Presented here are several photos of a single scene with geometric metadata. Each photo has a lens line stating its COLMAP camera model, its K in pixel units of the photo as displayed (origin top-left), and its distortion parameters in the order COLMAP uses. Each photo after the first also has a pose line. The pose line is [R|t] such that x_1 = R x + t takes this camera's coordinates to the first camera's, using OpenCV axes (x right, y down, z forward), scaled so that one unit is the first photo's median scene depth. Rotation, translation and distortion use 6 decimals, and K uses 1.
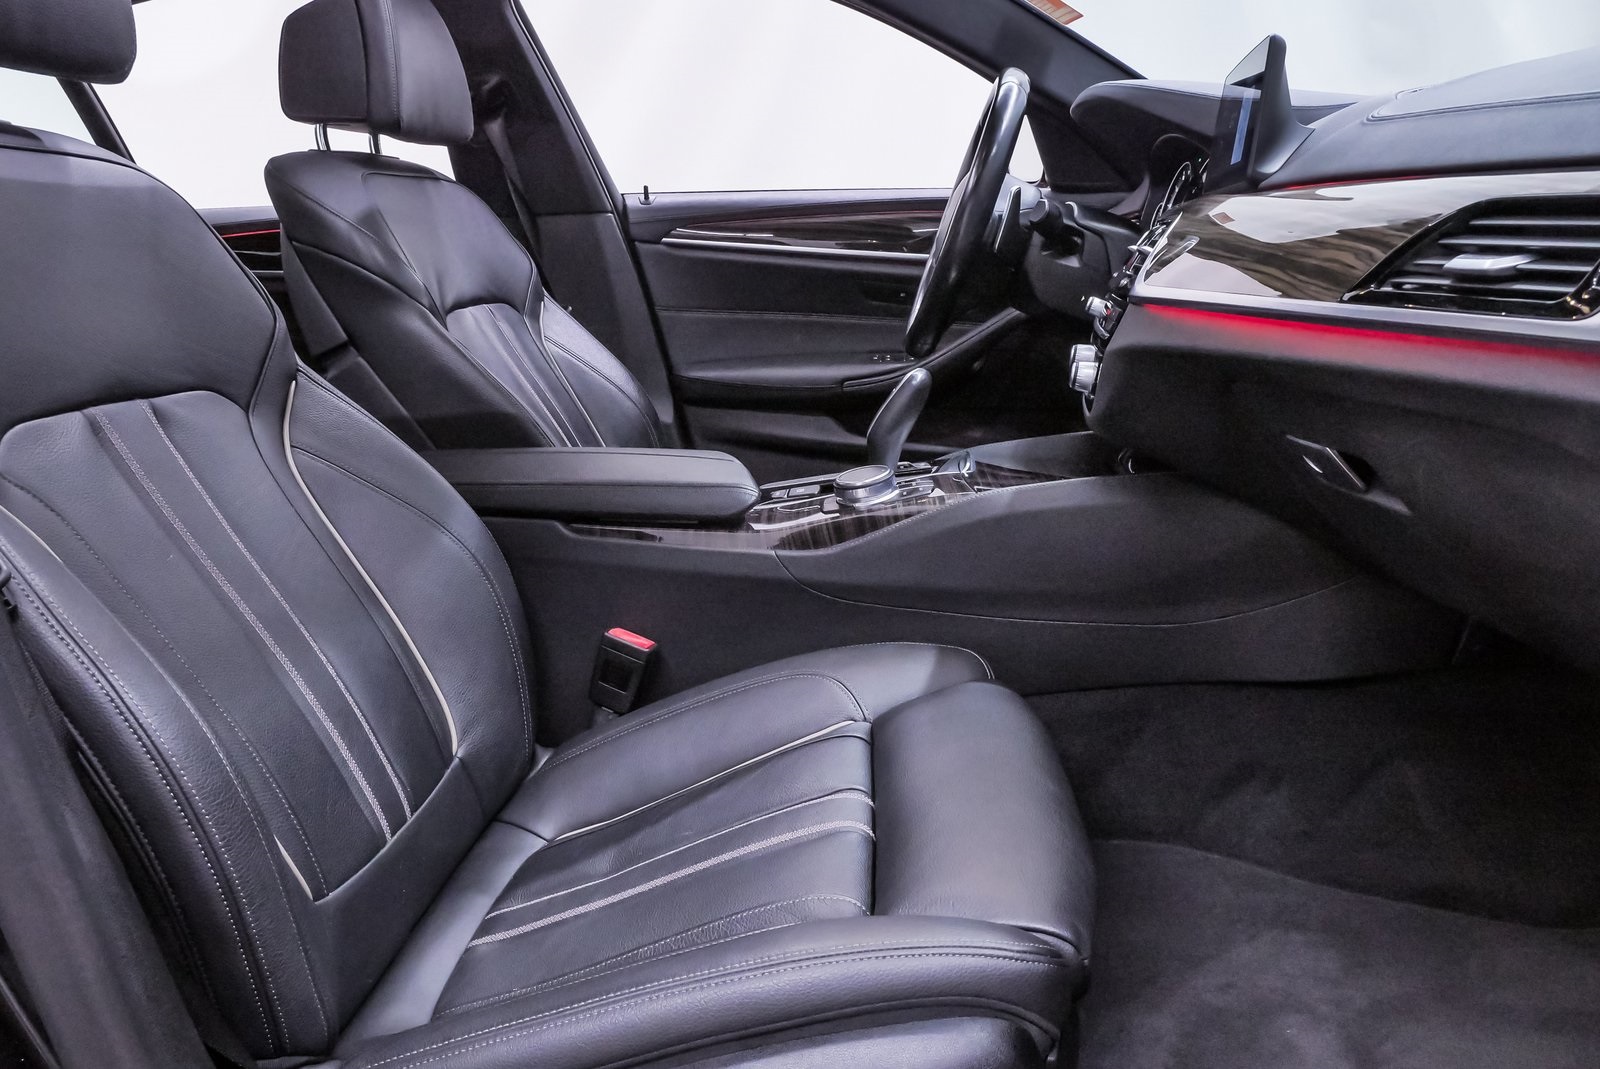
lens RADIAL K [[1196.4, 0, 800.0], [0, 1196.4, 534.5], [0, 0, 1]] dist [-0.035182, 0.001868]
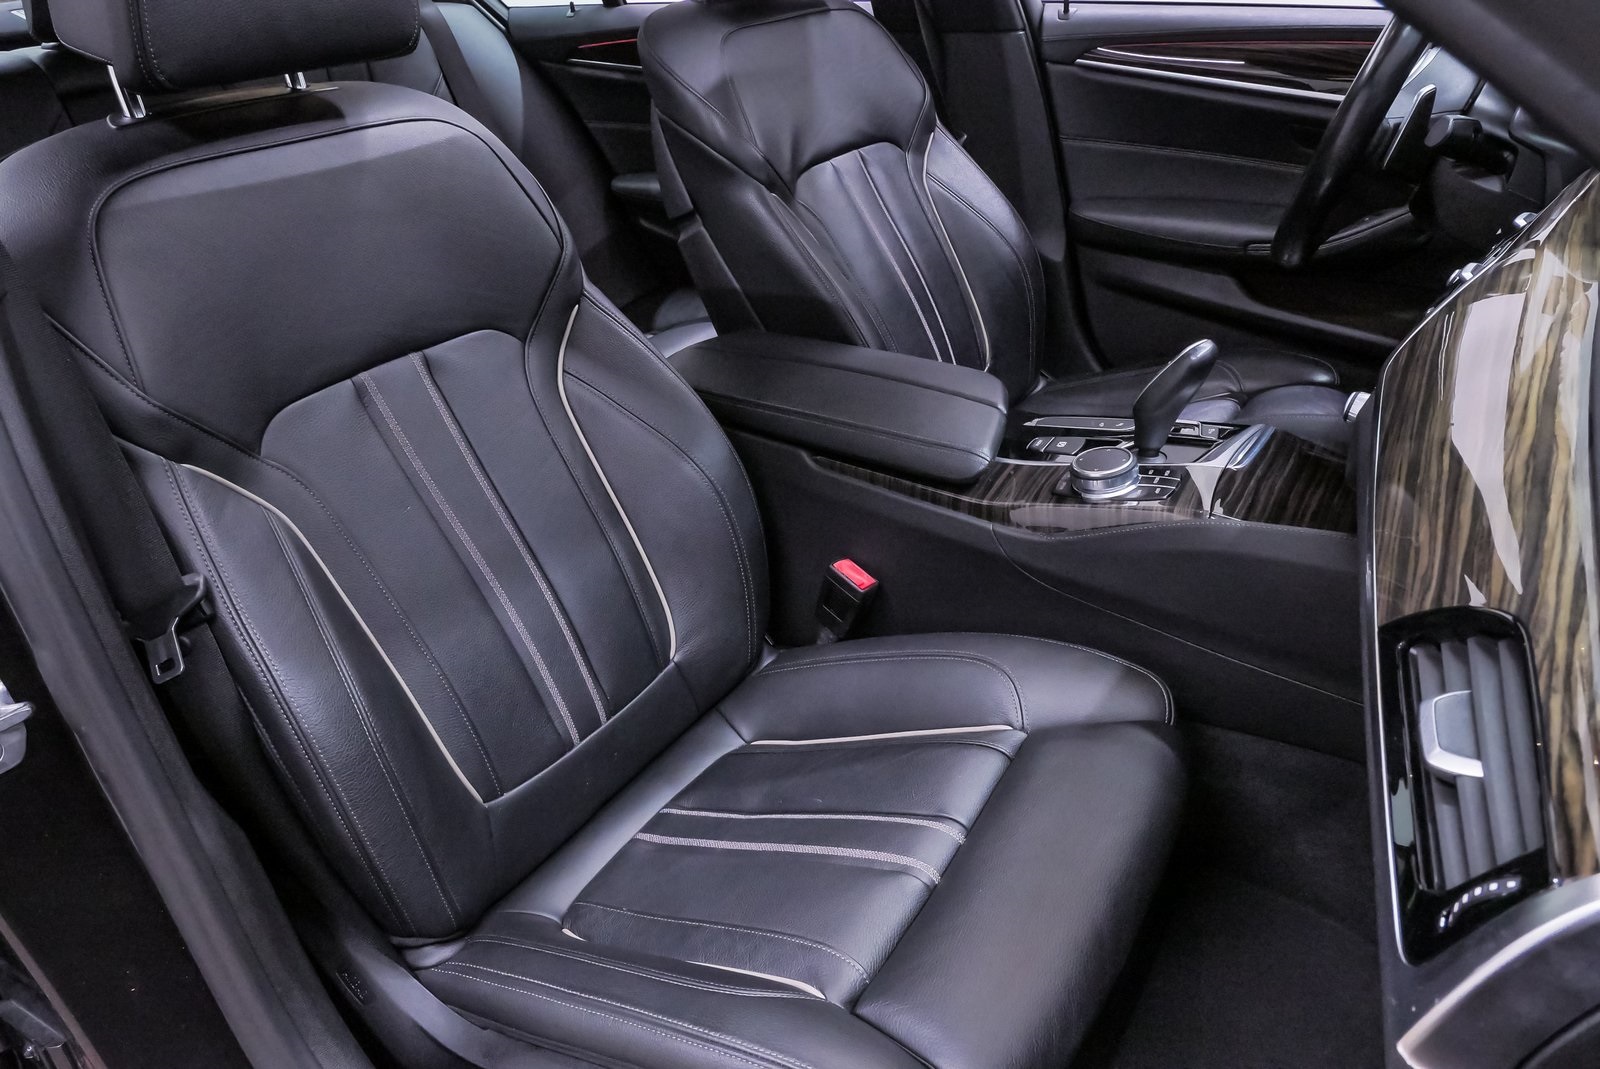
lens RADIAL K [[1164.0, 0, 800.0], [0, 1164.0, 534.5], [0, 0, 1]] dist [-0.036104, 0.003720]
pose [[0.890368, 0.207610, -0.405144, 0.223874], [-0.090362, 0.952846, 0.289688, -0.238462], [0.446182, -0.221319, 0.867144, 0.098717]]
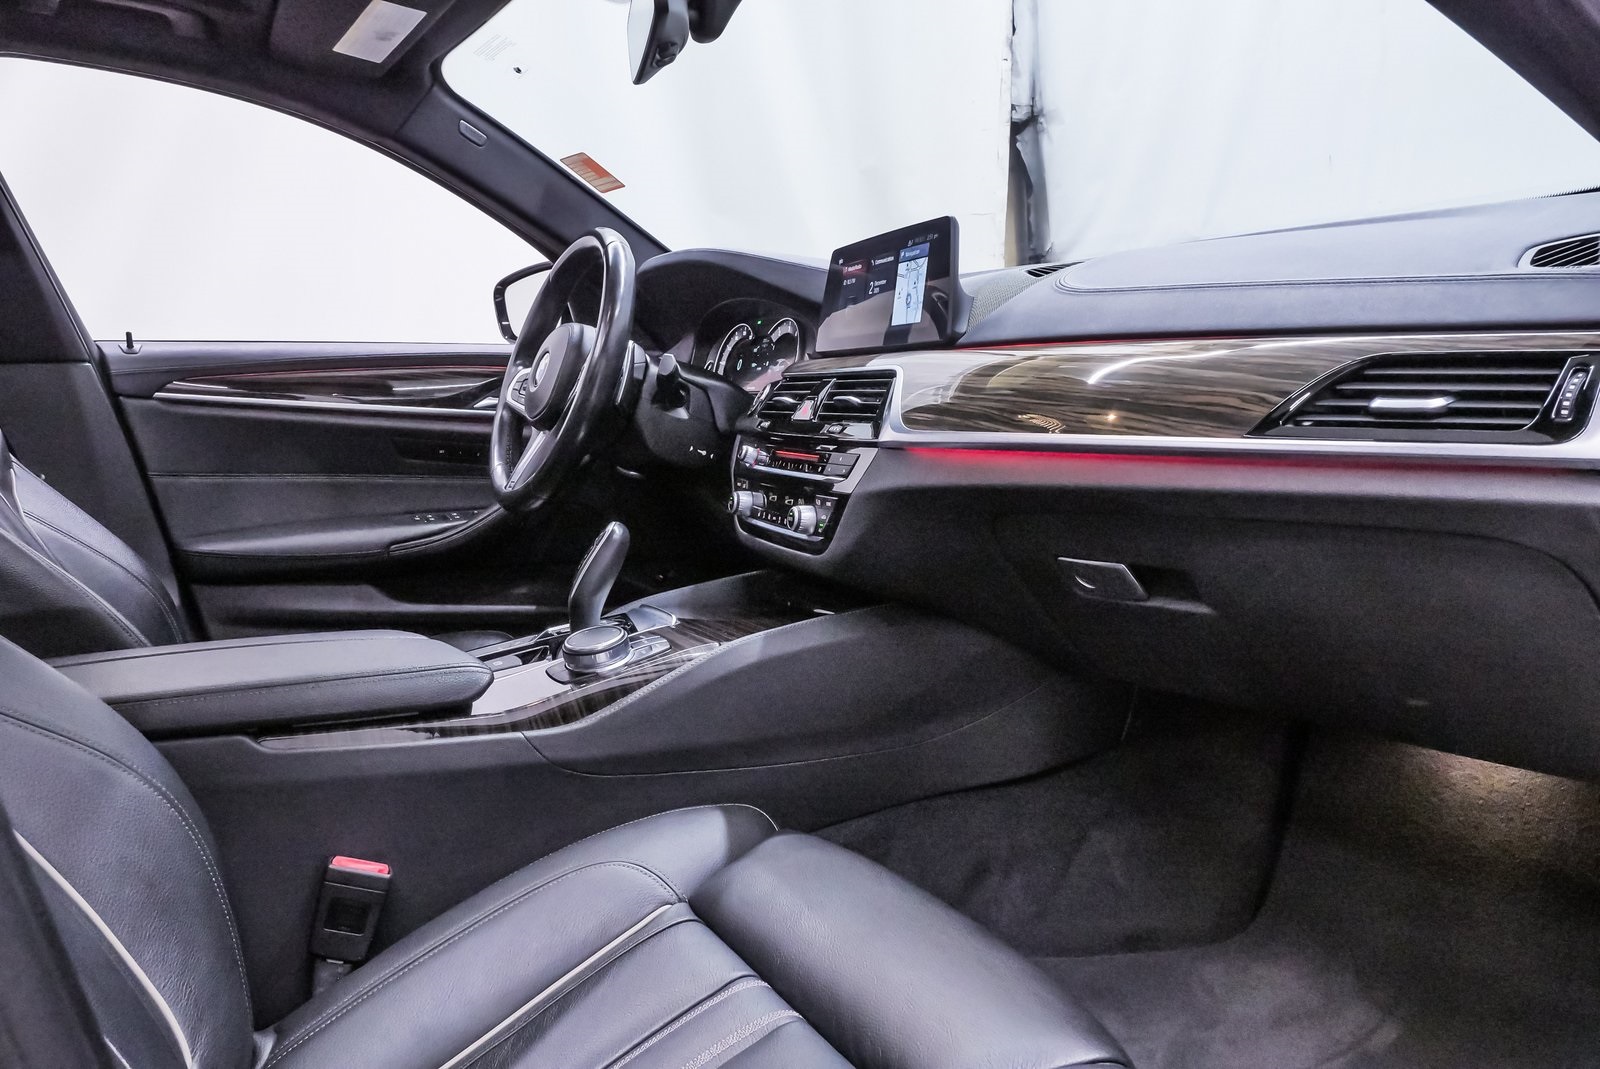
lens RADIAL K [[1156.5, 0, 800.0], [0, 1156.5, 534.5], [0, 0, 1]] dist [-0.034854, 0.004158]
pose [[0.842761, -0.060191, 0.534912, -0.293119], [0.126989, 0.987911, -0.088908, -0.029258], [-0.523095, 0.142857, 0.840217, 0.149474]]
